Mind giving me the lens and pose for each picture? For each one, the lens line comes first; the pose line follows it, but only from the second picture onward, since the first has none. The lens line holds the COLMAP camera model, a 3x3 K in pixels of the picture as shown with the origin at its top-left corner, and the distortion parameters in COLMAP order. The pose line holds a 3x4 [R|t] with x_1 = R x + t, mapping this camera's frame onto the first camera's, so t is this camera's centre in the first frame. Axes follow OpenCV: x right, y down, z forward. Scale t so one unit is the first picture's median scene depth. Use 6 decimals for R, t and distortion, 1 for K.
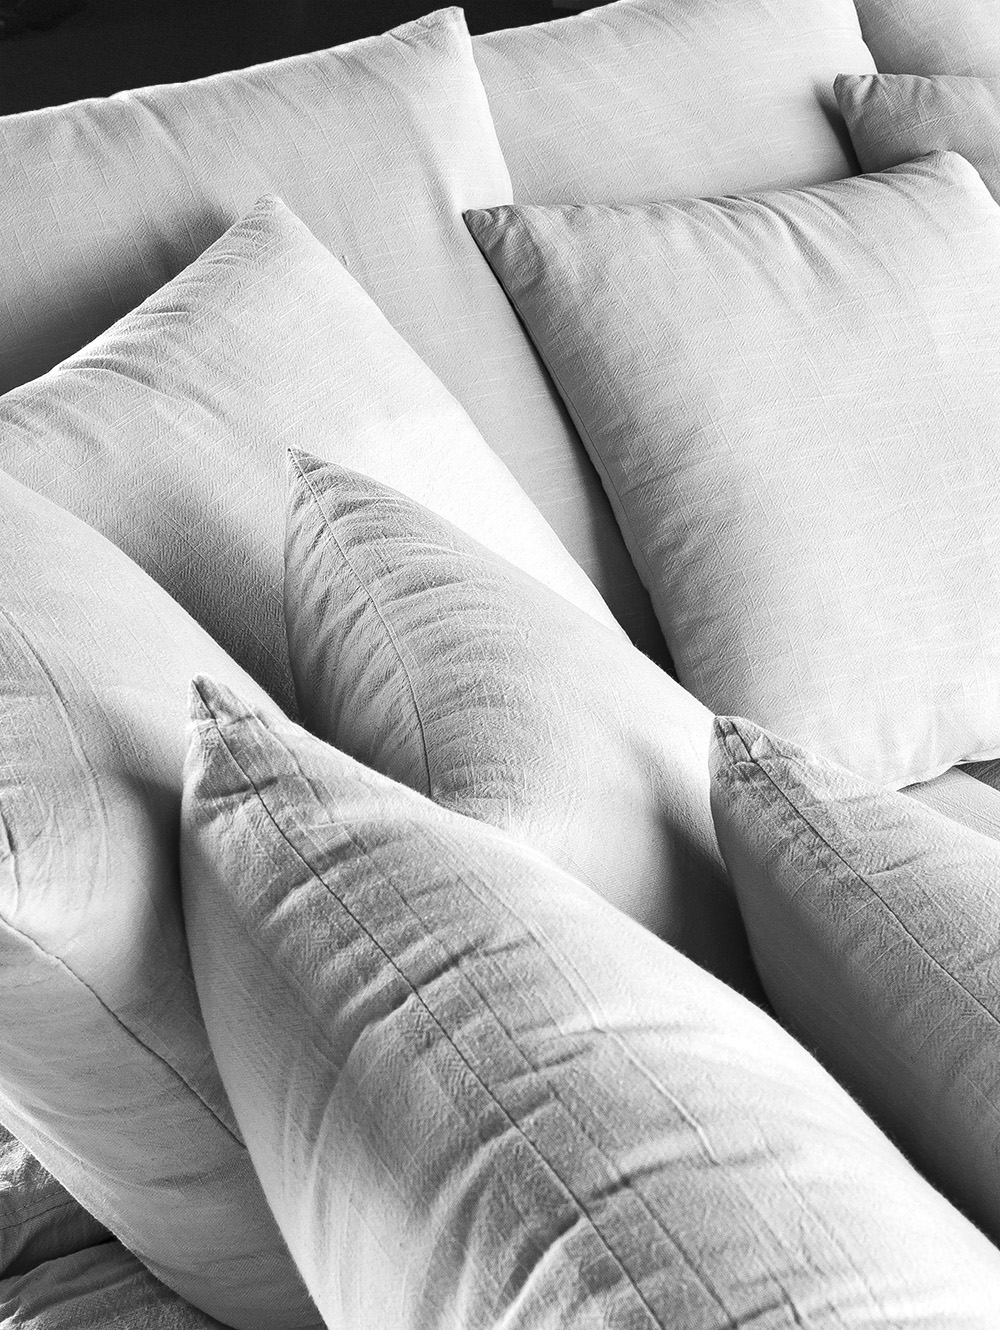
lens RADIAL K [[1907.6, 0, 511.2], [0, 1907.6, 549.3], [0, 0, 1]] dist [0.015893, 0.000000]
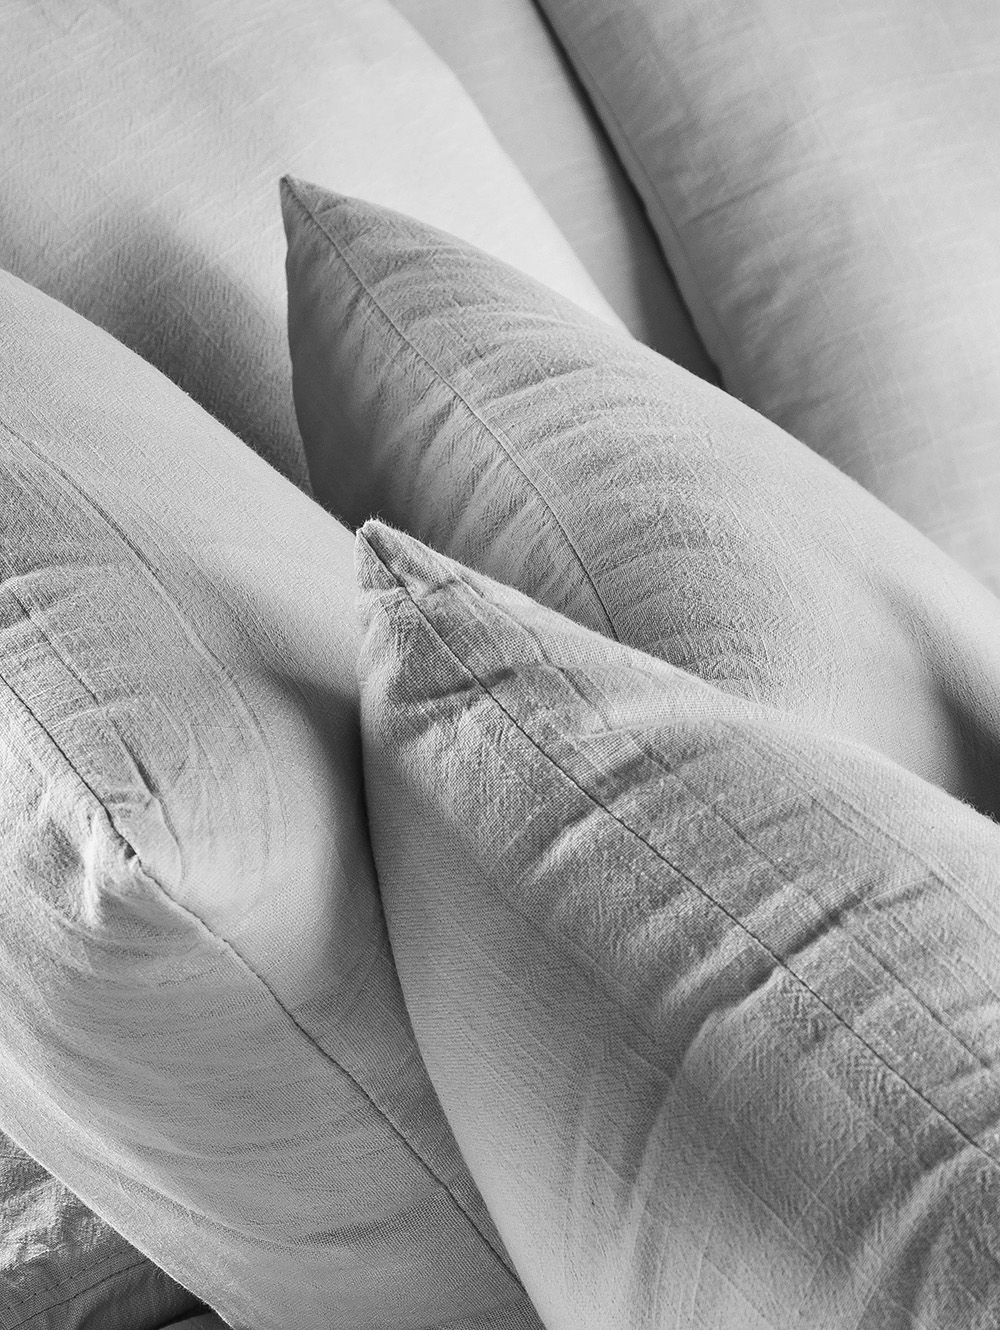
lens RADIAL K [[2687.7, 0, 499.9], [0, 2687.7, 667.0], [0, 0, 1]] dist [0.022583, 0.000000]
pose [[0.997123, -0.046309, 0.060018, -0.182955], [0.037852, 0.990110, 0.135090, -0.011943], [-0.065680, -0.132430, 0.989014, 0.039672]]
